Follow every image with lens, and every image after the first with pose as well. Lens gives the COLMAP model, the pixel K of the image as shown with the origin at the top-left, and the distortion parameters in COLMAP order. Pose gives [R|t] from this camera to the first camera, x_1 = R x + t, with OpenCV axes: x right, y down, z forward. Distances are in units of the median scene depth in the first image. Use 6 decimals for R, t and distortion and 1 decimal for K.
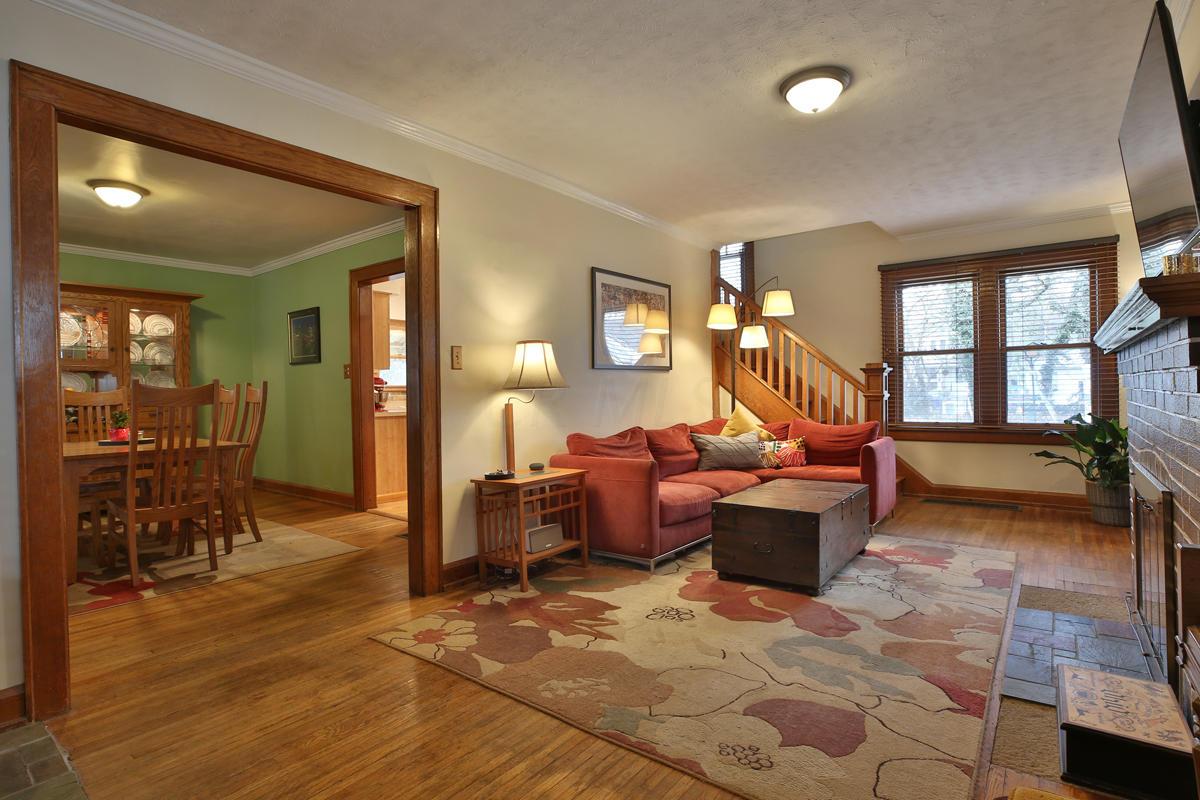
lens RADIAL K [[600.8, 0, 587.3], [0, 600.8, 398.4], [0, 0, 1]] dist [-0.036833, 0.010568]
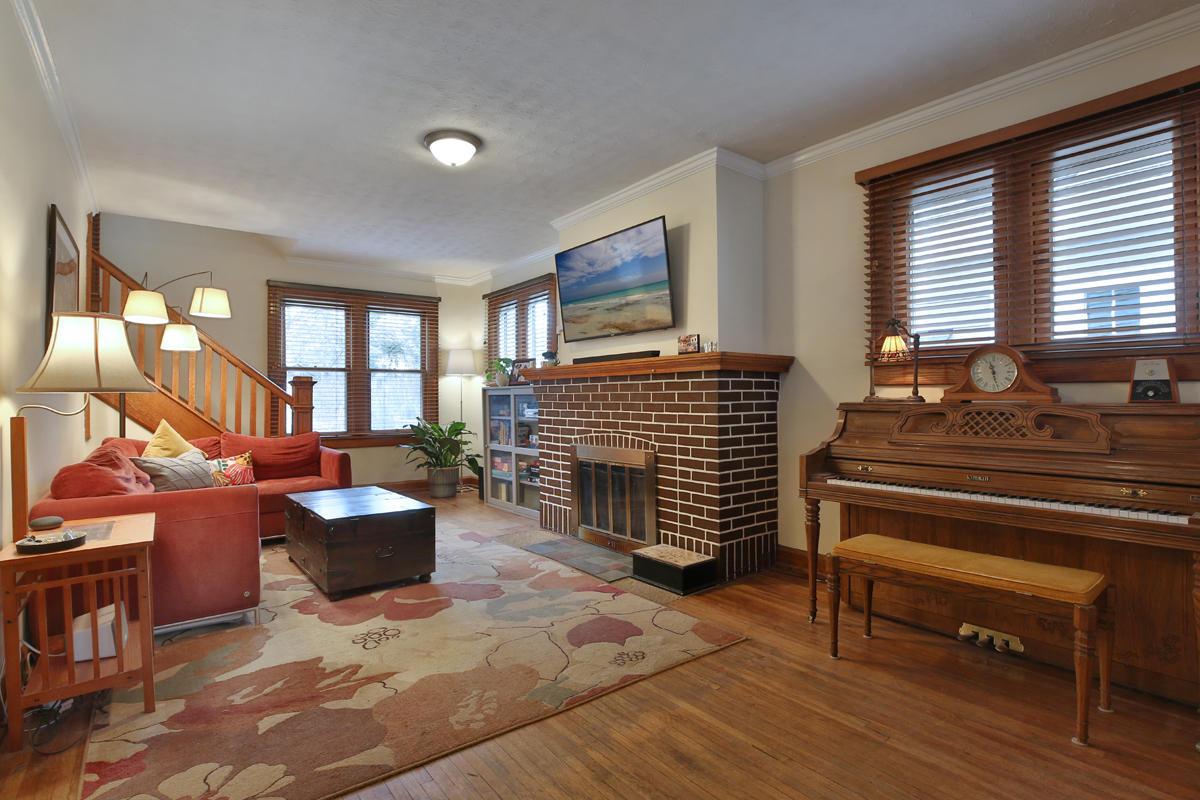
lens RADIAL K [[591.9, 0, 595.9], [0, 591.9, 401.8], [0, 0, 1]] dist [-0.050661, 0.017340]
pose [[0.236625, 0.011536, 0.971533, -0.553806], [0.011255, 0.999830, -0.014613, 0.008239], [-0.971536, 0.014392, 0.236454, 0.368808]]
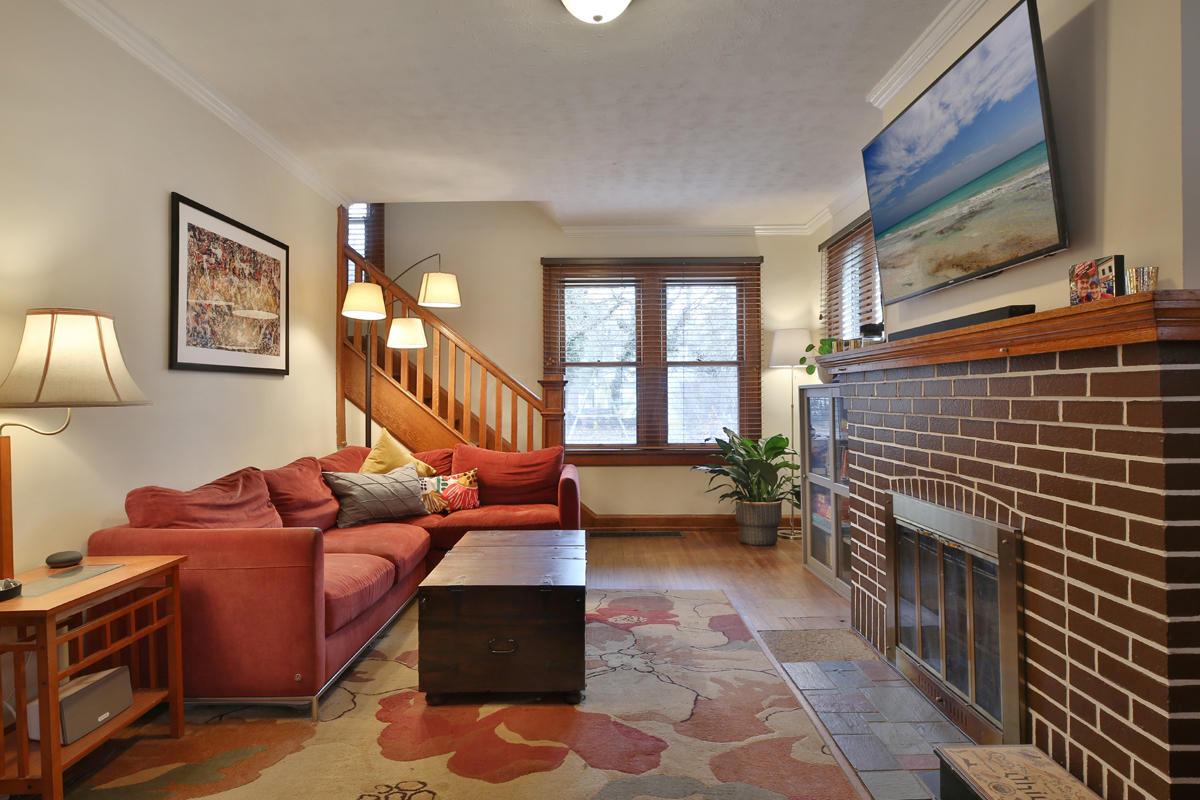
lens RADIAL K [[712.4, 0, 592.2], [0, 712.4, 397.0], [0, 0, 1]] dist [-0.035173, 0.021890]
pose [[0.787475, 0.012895, 0.616211, -0.110407], [-0.001054, 0.999808, -0.019577, -0.013275], [-0.616346, 0.014767, 0.787337, 0.280841]]
